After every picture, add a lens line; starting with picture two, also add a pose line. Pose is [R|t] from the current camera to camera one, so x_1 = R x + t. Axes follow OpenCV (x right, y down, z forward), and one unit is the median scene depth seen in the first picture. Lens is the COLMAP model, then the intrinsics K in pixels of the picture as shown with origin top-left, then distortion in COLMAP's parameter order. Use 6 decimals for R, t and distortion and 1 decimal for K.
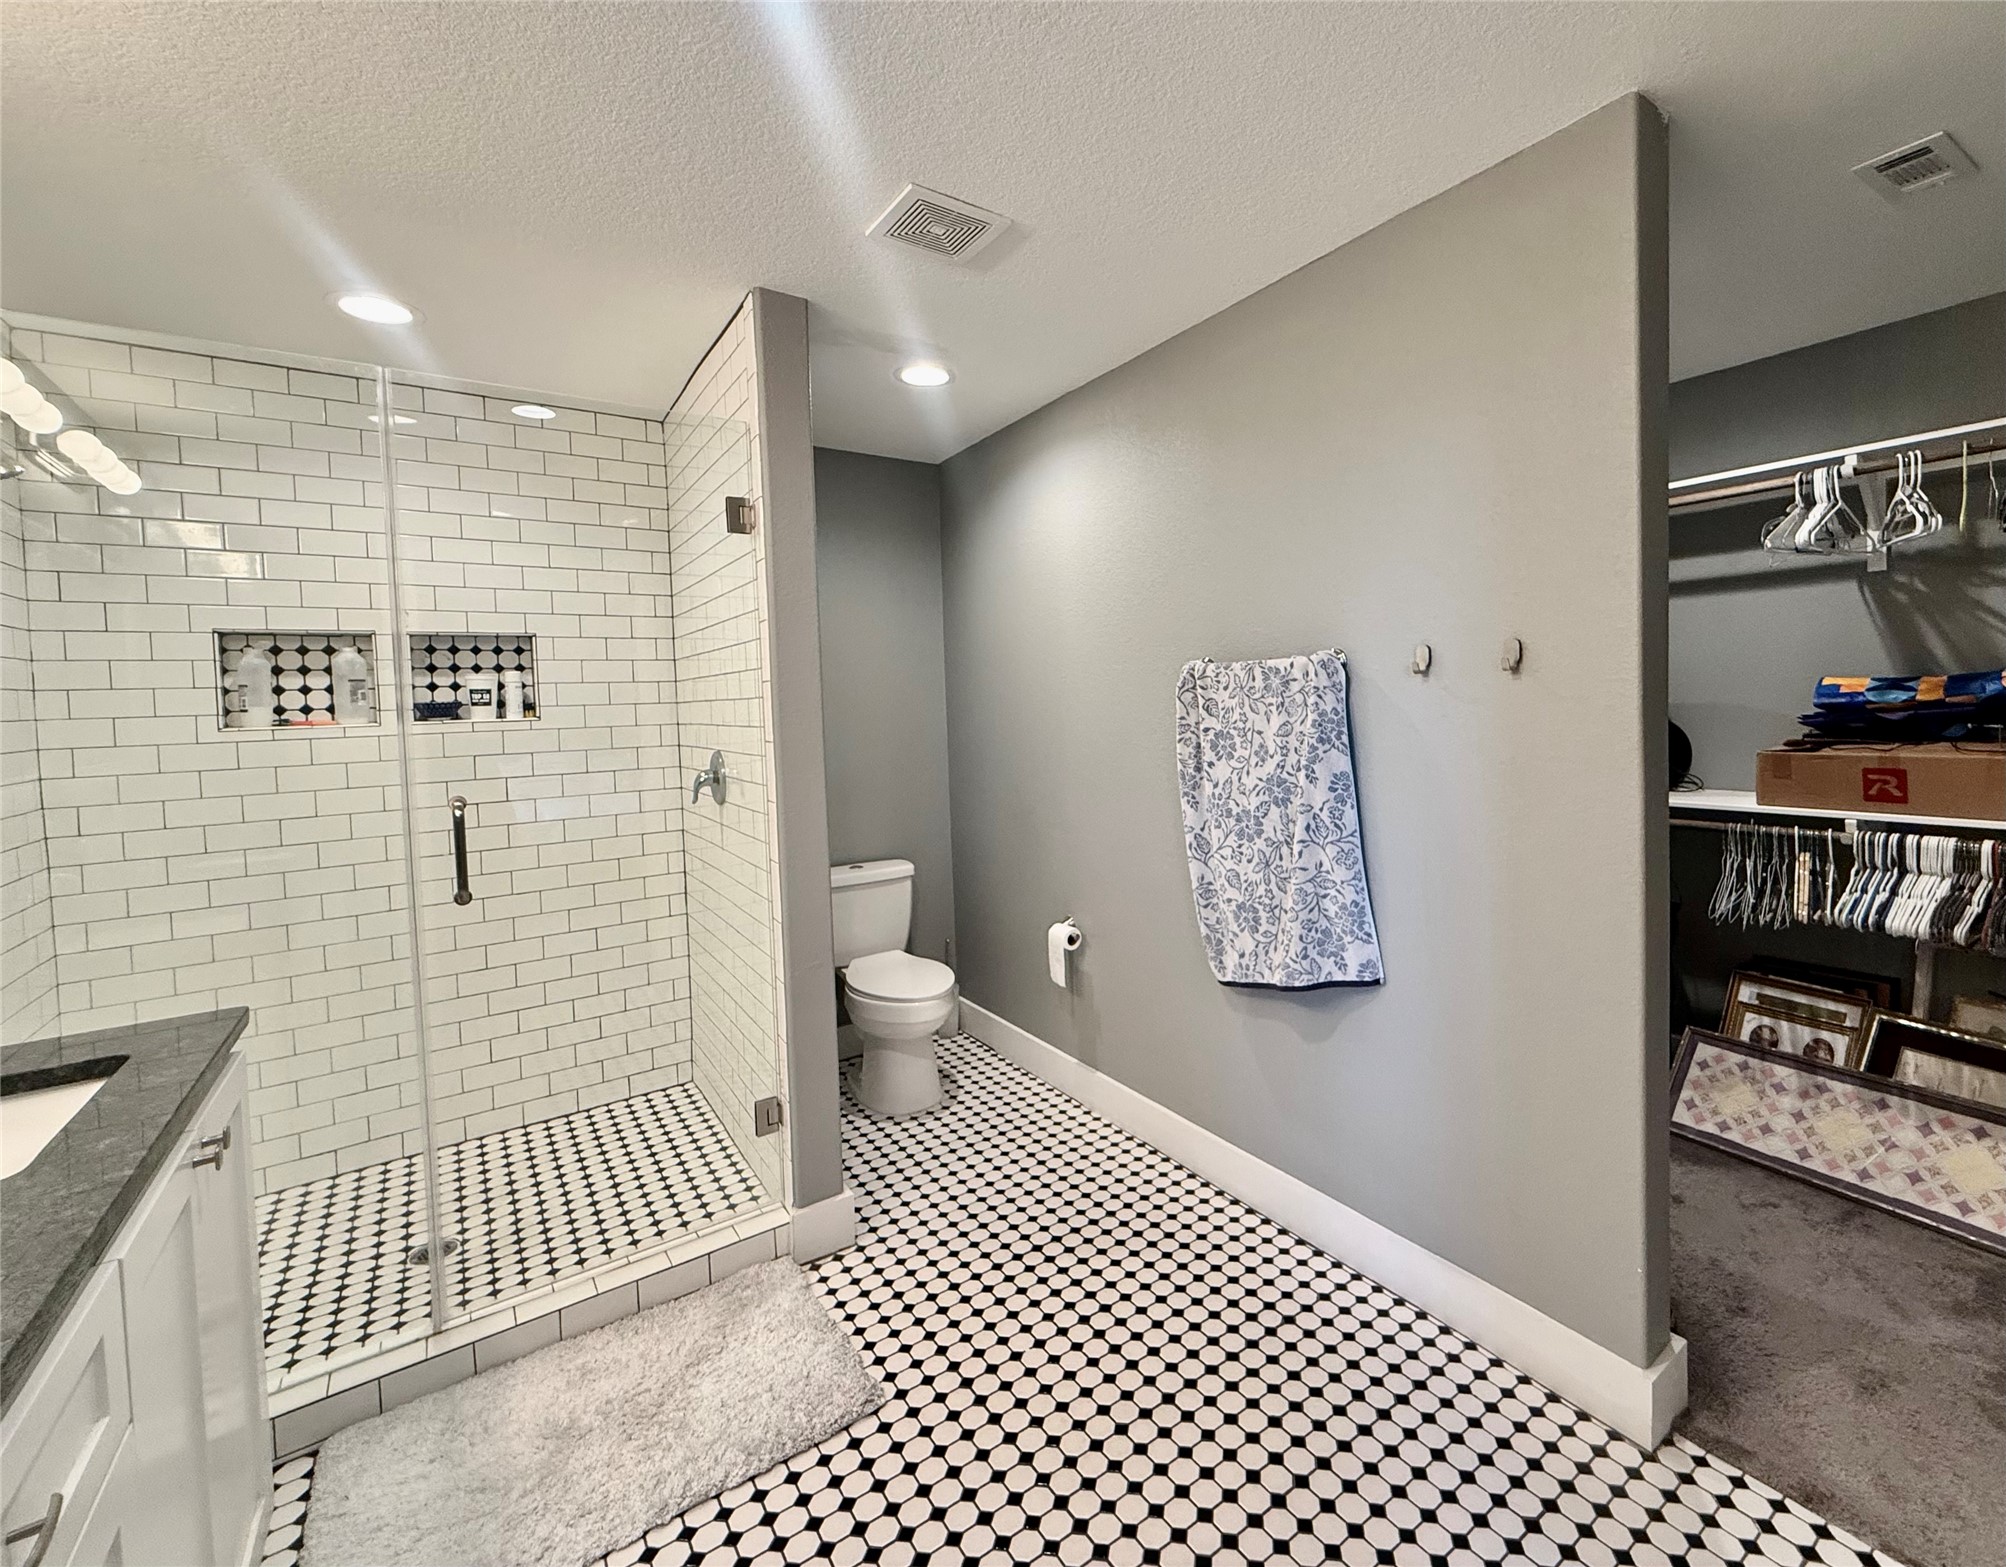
lens RADIAL K [[950.2, 0, 1004.5], [0, 950.2, 738.7], [0, 0, 1]] dist [0.000100, 0.000077]
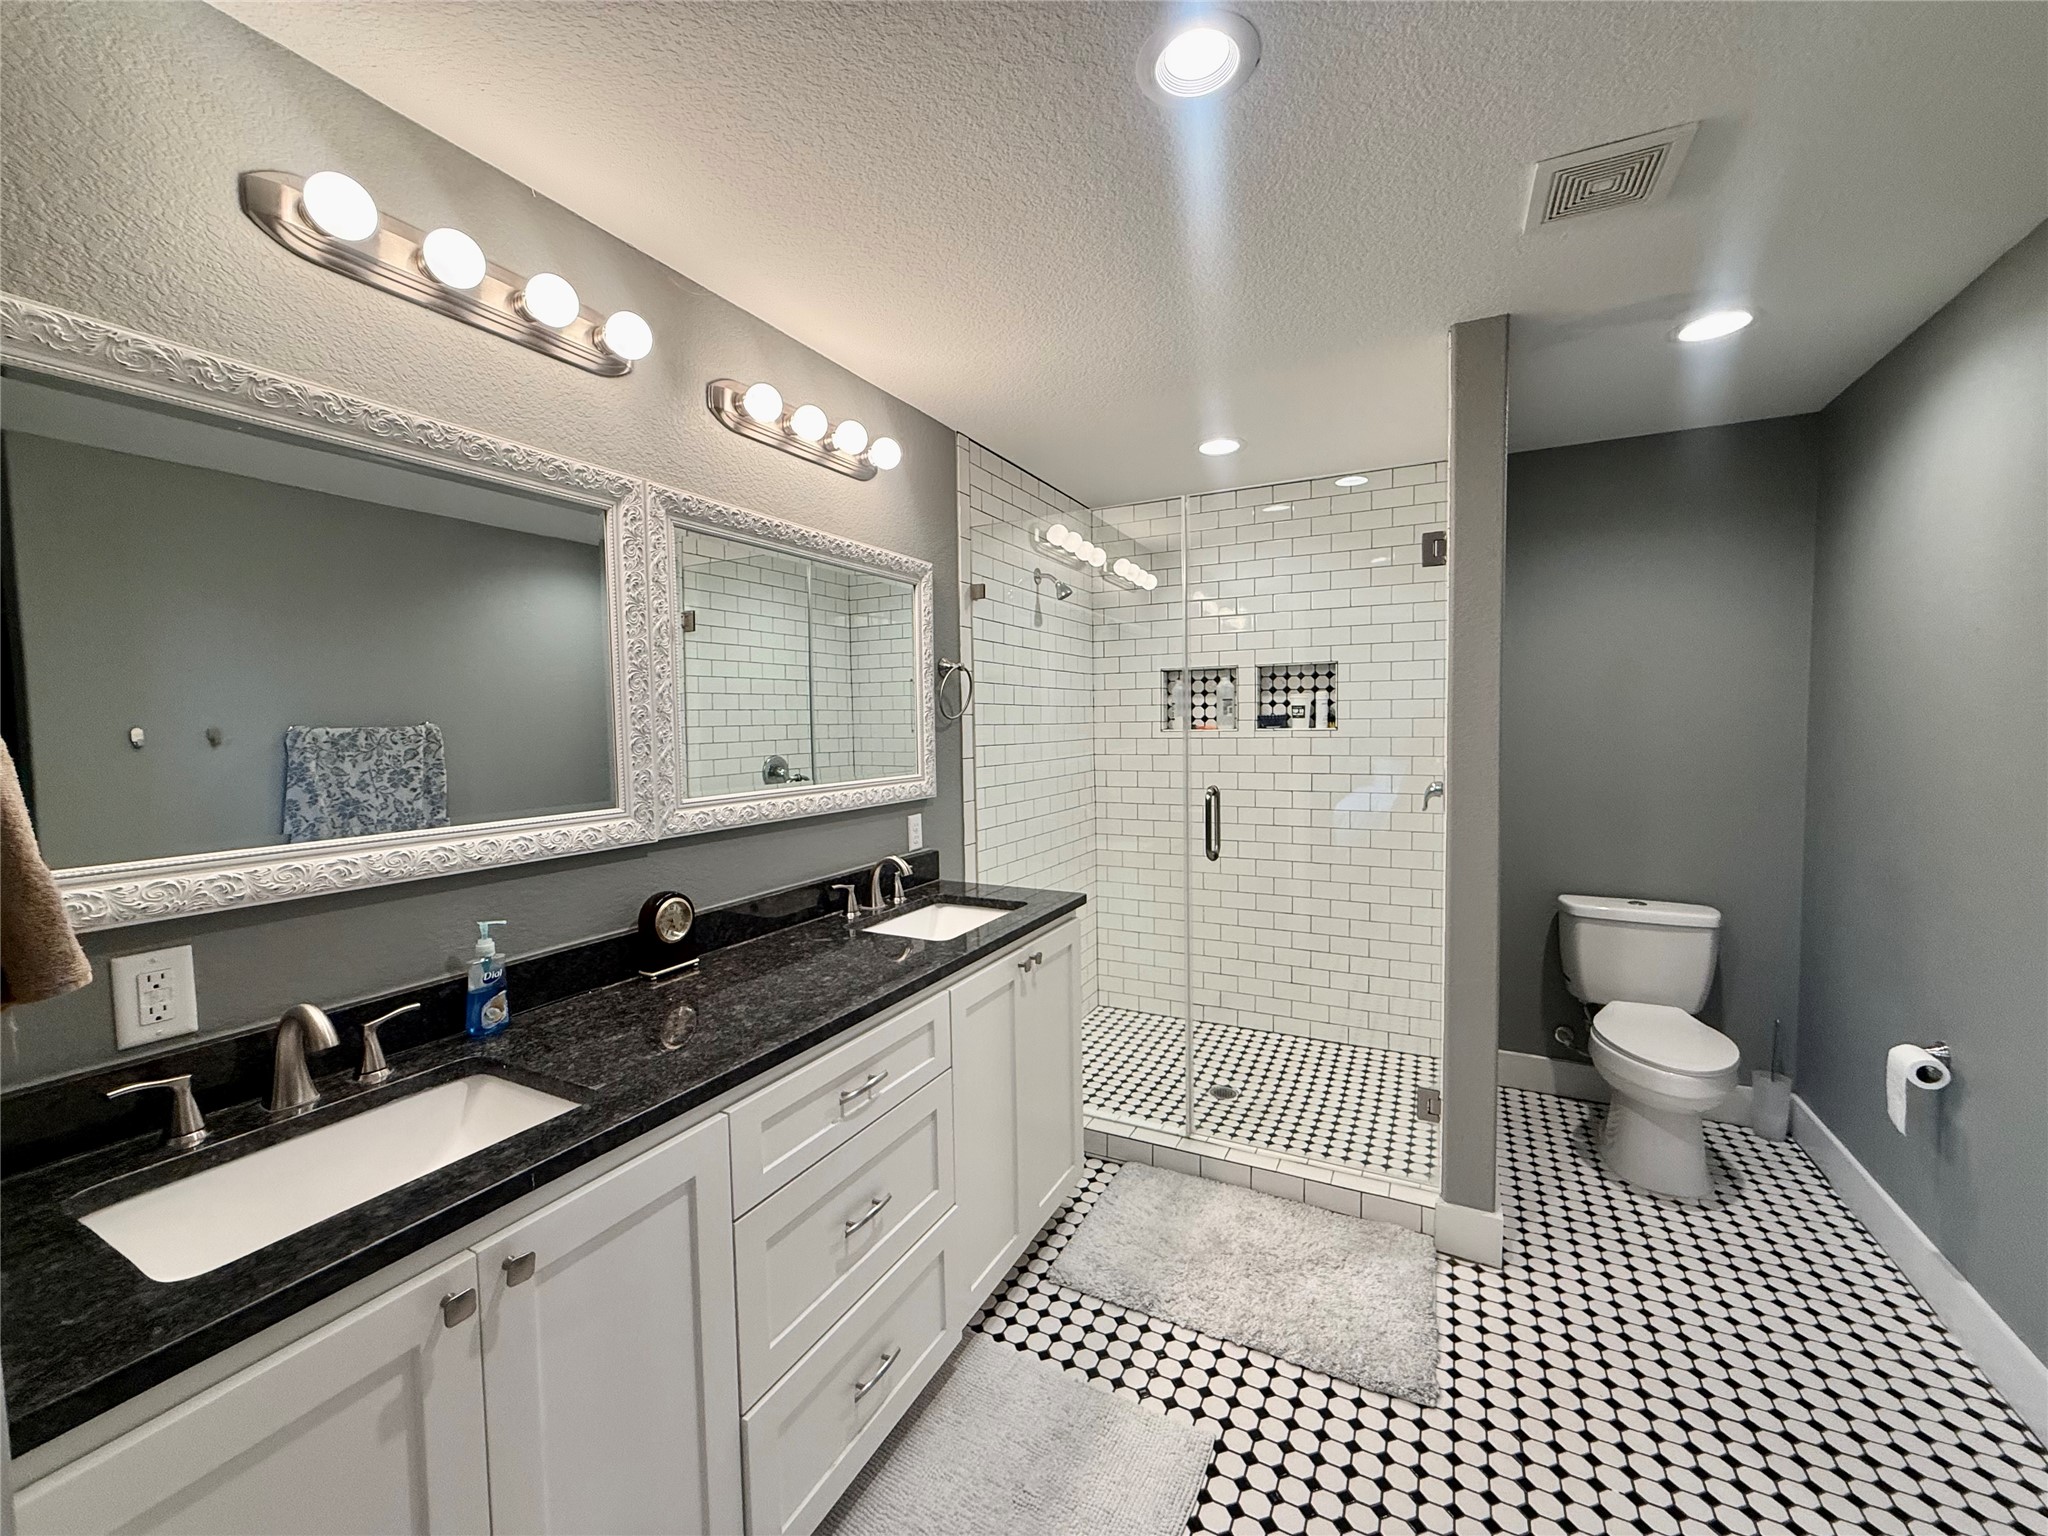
lens RADIAL K [[819.1, 0, 1020.6], [0, 819.1, 765.8], [0, 0, 1]] dist [-0.000638, 0.000308]
pose [[0.427417, 0.074385, -0.900989, 0.335392], [-0.029039, 0.997225, 0.068555, -0.036620], [0.903588, -0.003138, 0.428390, 0.162737]]
